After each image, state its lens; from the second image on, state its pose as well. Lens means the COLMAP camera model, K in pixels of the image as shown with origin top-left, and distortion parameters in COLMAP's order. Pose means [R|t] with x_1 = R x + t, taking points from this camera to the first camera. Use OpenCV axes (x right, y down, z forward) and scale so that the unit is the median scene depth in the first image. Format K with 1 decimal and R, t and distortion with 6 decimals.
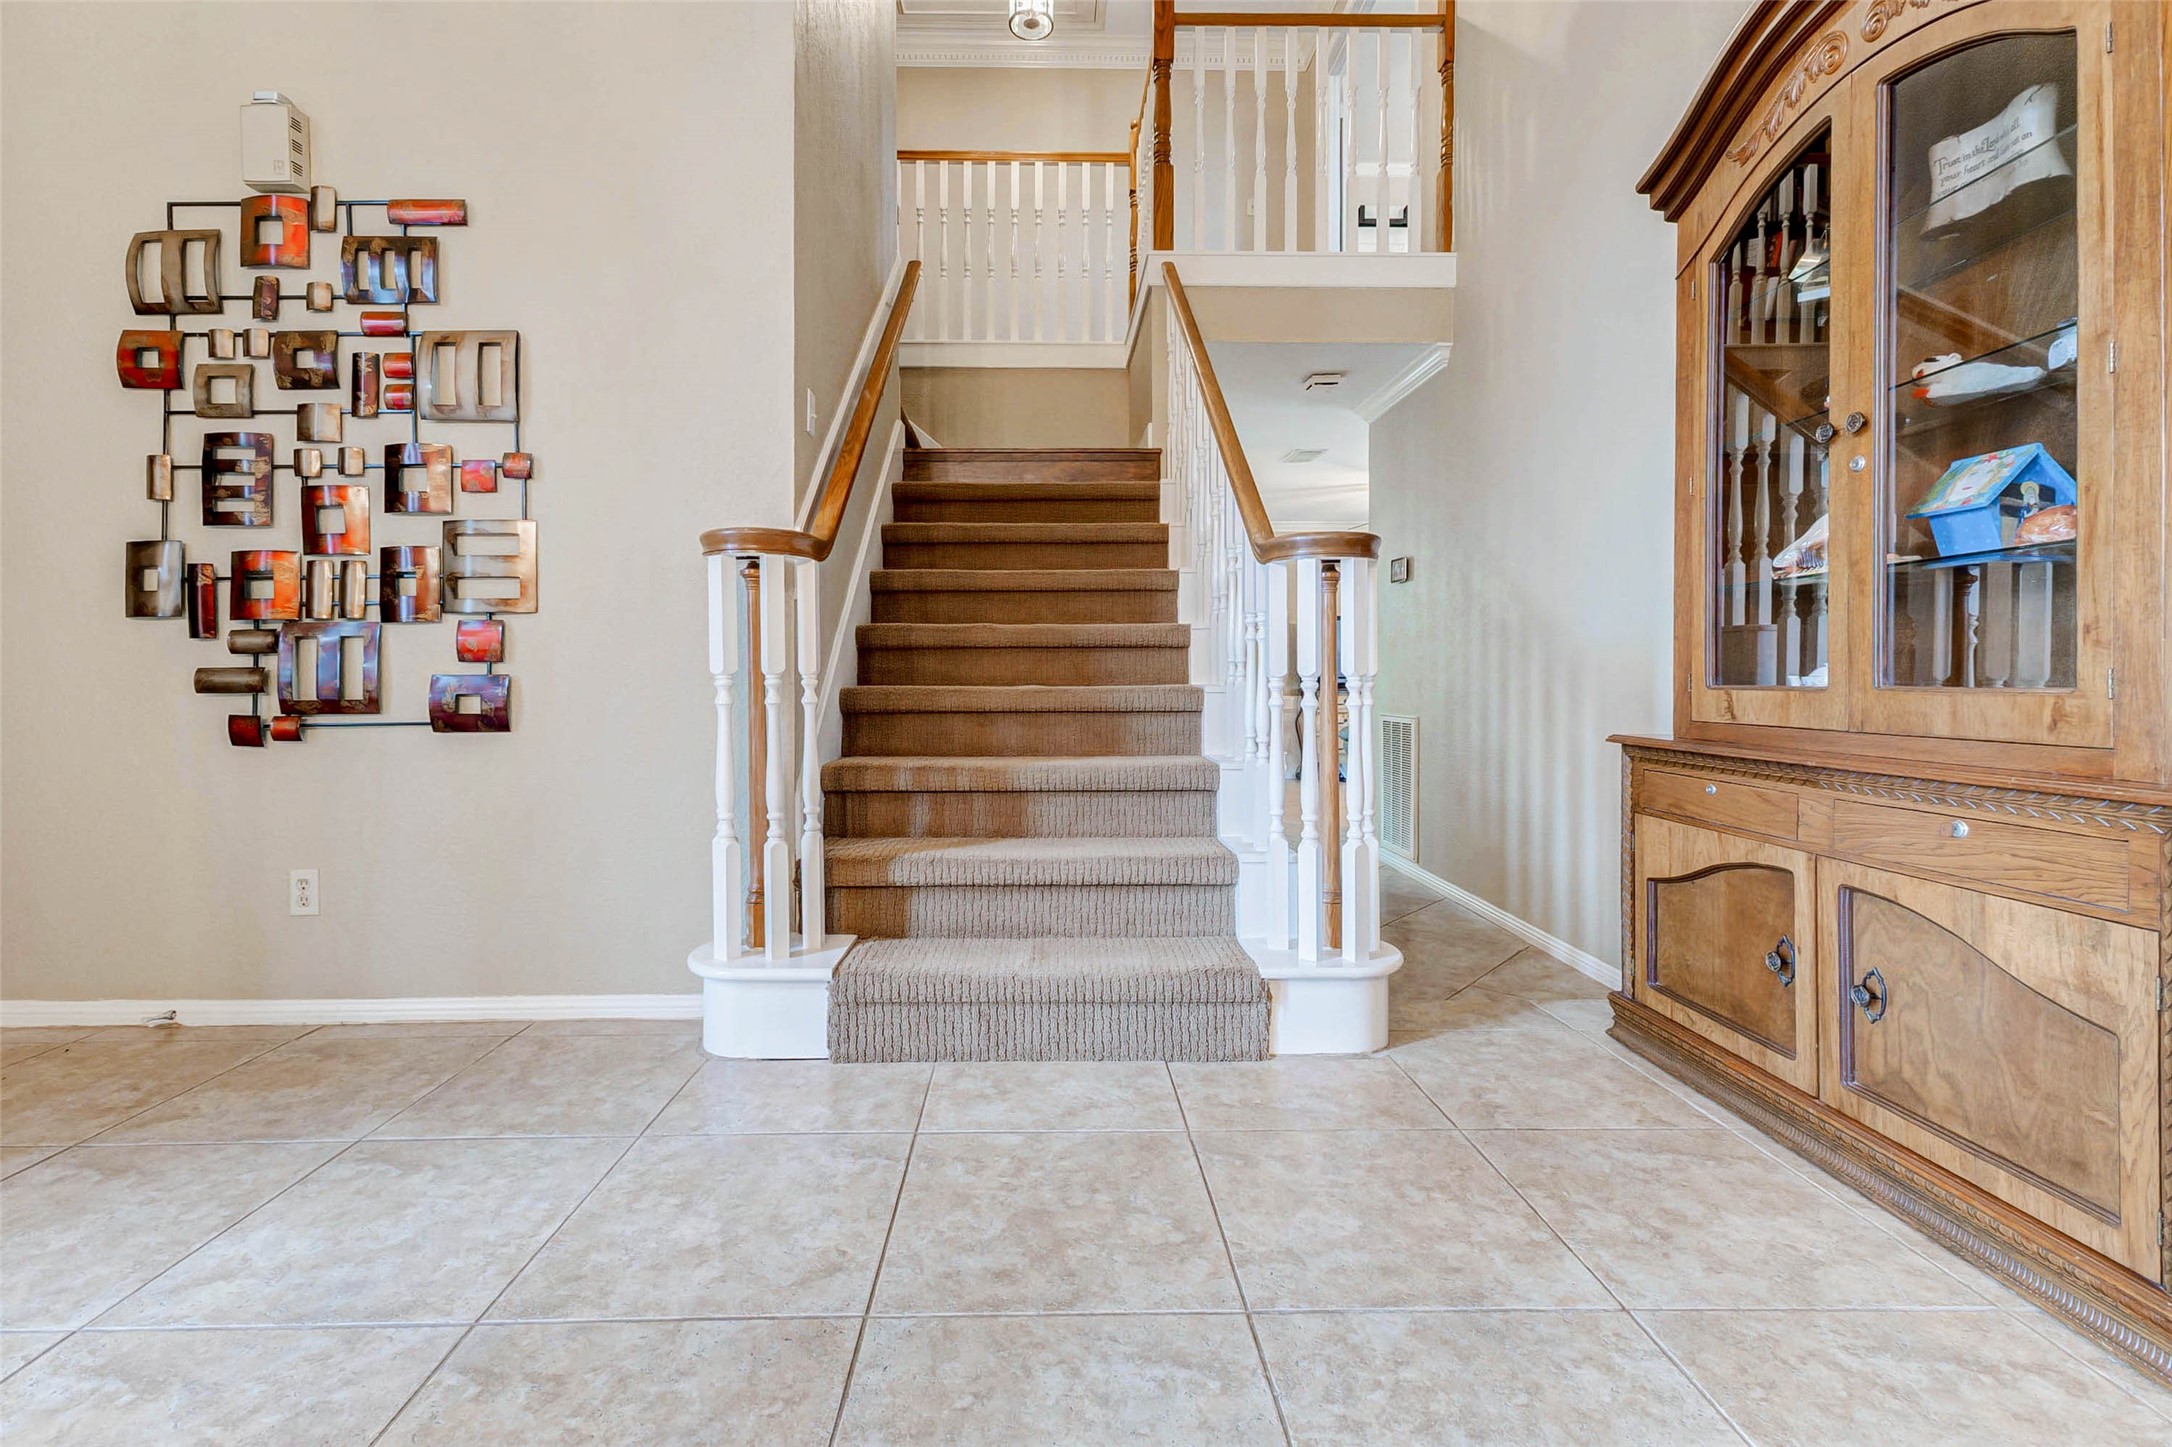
lens RADIAL K [[940.2, 0, 1062.2], [0, 940.2, 677.2], [0, 0, 1]] dist [0.001510, 0.001615]
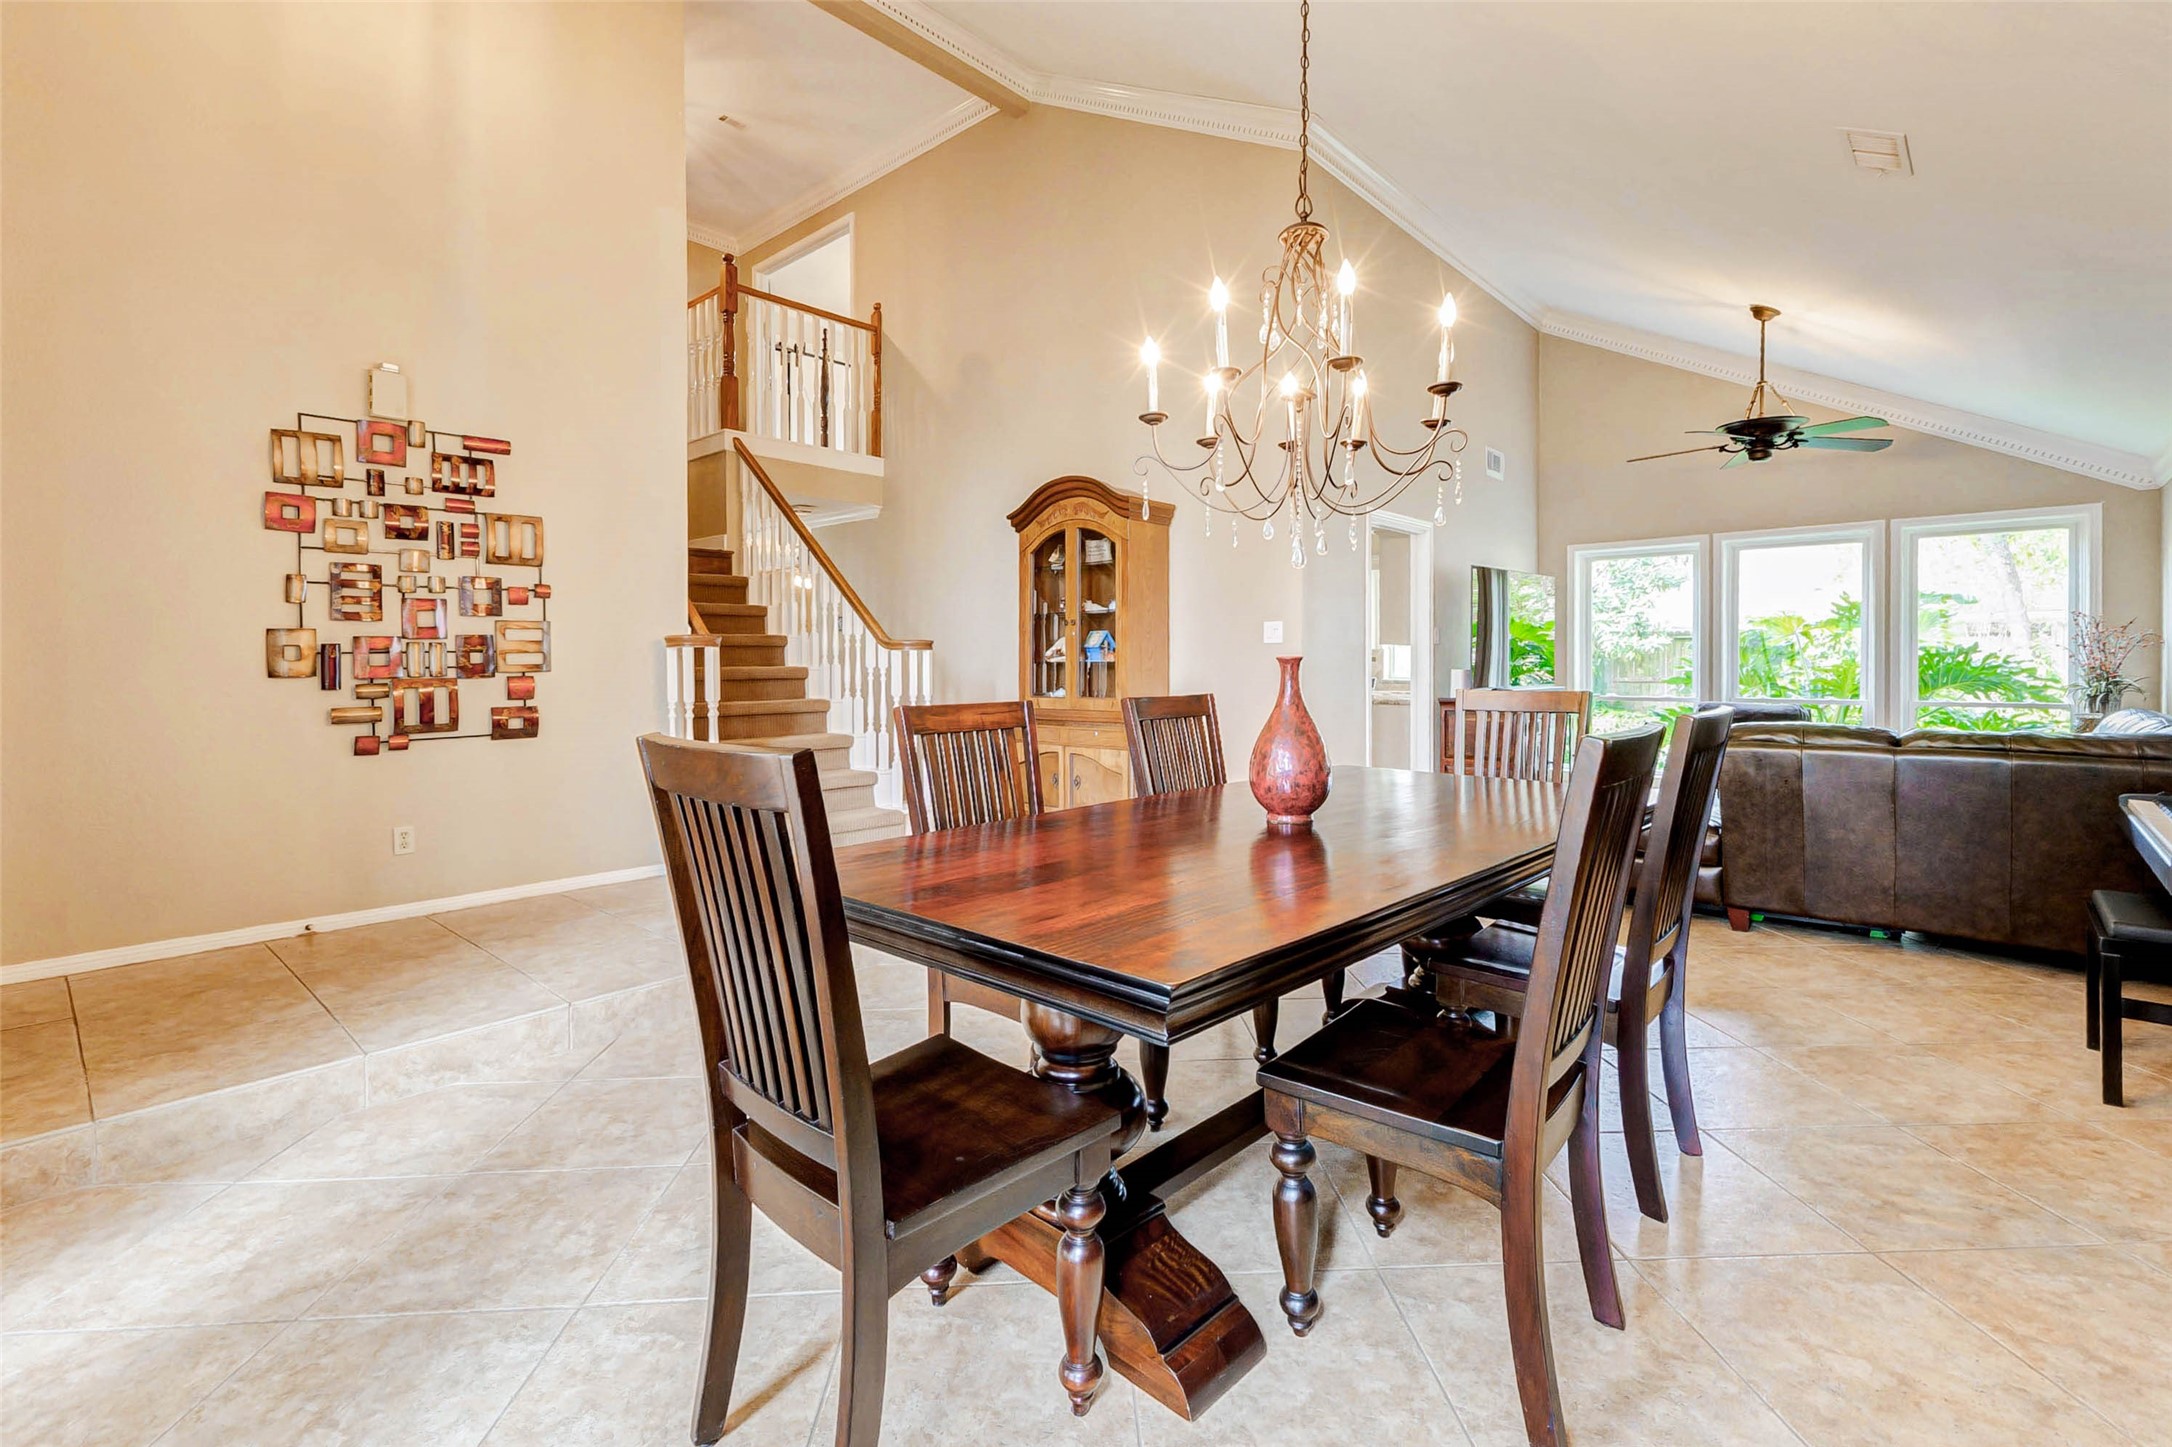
lens RADIAL K [[965.0, 0, 1089.1], [0, 965.0, 673.5], [0, 0, 1]] dist [0.009031, -0.000739]
pose [[0.685742, -0.010259, 0.727773, -1.229686], [0.003621, 0.999936, 0.010684, -0.081930], [-0.727836, -0.004692, 0.685735, -1.071437]]
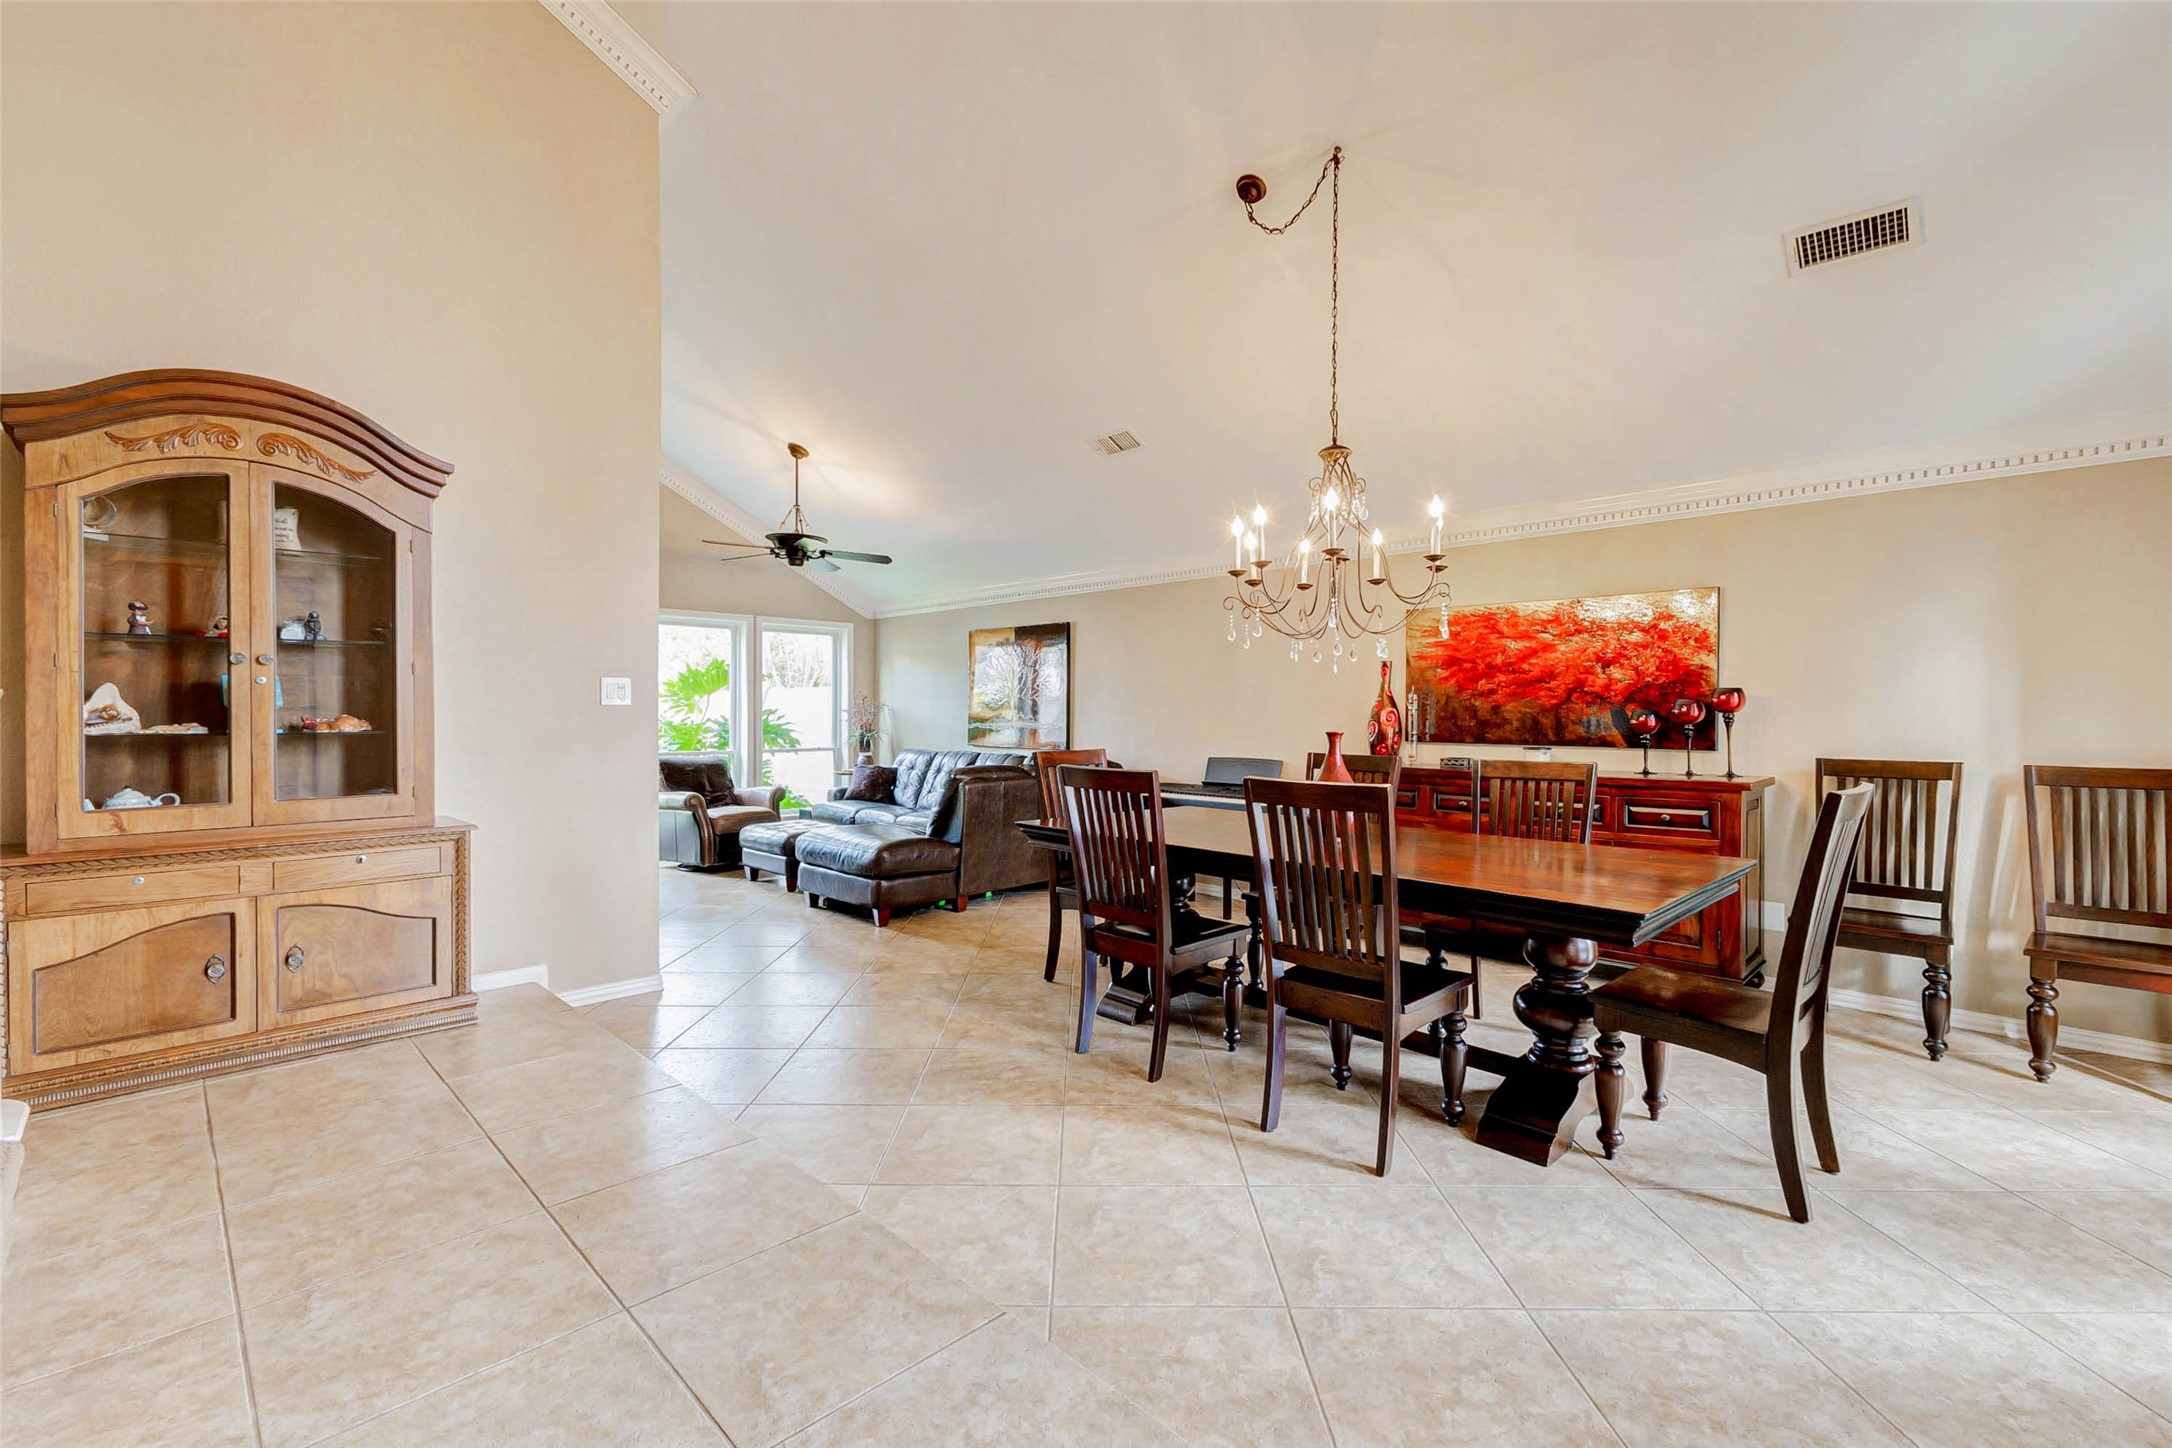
lens RADIAL K [[940.2, 0, 1087.1], [0, 940.2, 723.9], [0, 0, 1]] dist [0.001510, 0.001615]
pose [[-0.688905, -0.011932, 0.724753, -1.143604], [-0.002841, 0.999901, 0.013762, -0.121664], [-0.724846, 0.007422, -0.688871, 0.786731]]
